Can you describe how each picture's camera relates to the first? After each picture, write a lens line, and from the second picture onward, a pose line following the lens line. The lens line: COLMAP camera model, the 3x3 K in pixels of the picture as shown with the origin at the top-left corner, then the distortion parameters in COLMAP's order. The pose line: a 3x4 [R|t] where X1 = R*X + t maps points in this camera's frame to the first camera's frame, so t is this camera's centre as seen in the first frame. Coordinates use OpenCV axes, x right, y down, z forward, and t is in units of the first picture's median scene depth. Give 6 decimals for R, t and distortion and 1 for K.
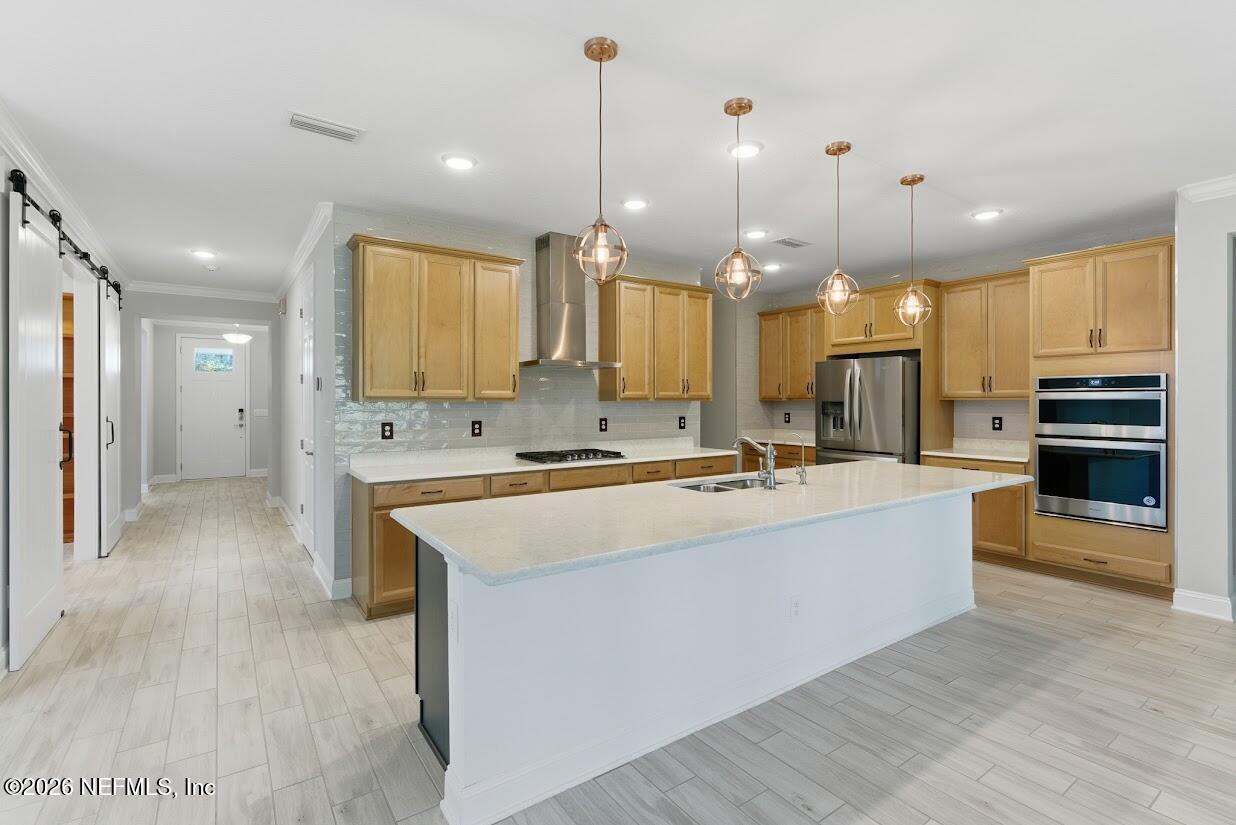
lens RADIAL K [[566.1, 0, 620.0], [0, 566.1, 406.3], [0, 0, 1]] dist [0.000715, -0.000203]
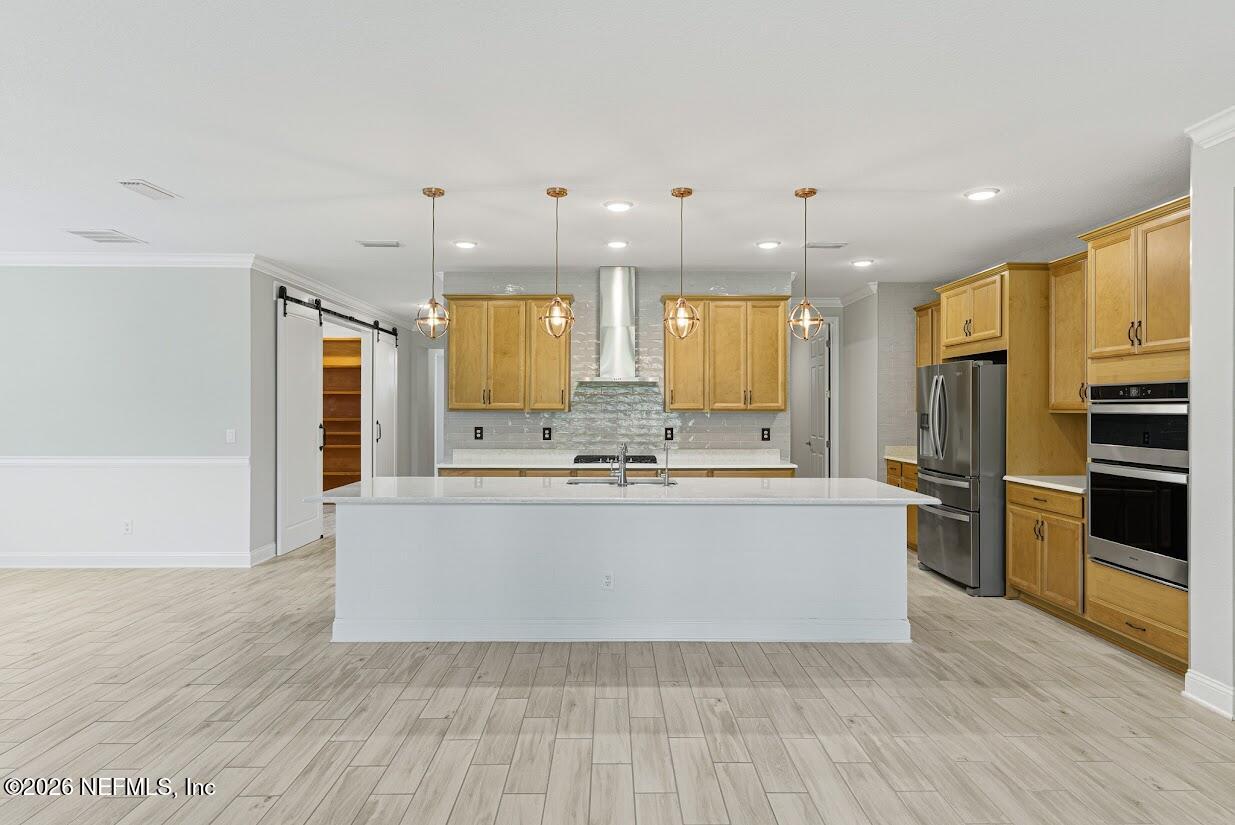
lens RADIAL K [[679.7, 0, 617.5], [0, 679.7, 412.5], [0, 0, 1]] dist [0.002014, 0.000480]
pose [[0.824709, 0.006268, -0.565522, 0.799935], [-0.007706, 0.999970, -0.000155, -0.008950], [0.565504, 0.004486, 0.824733, -0.154076]]
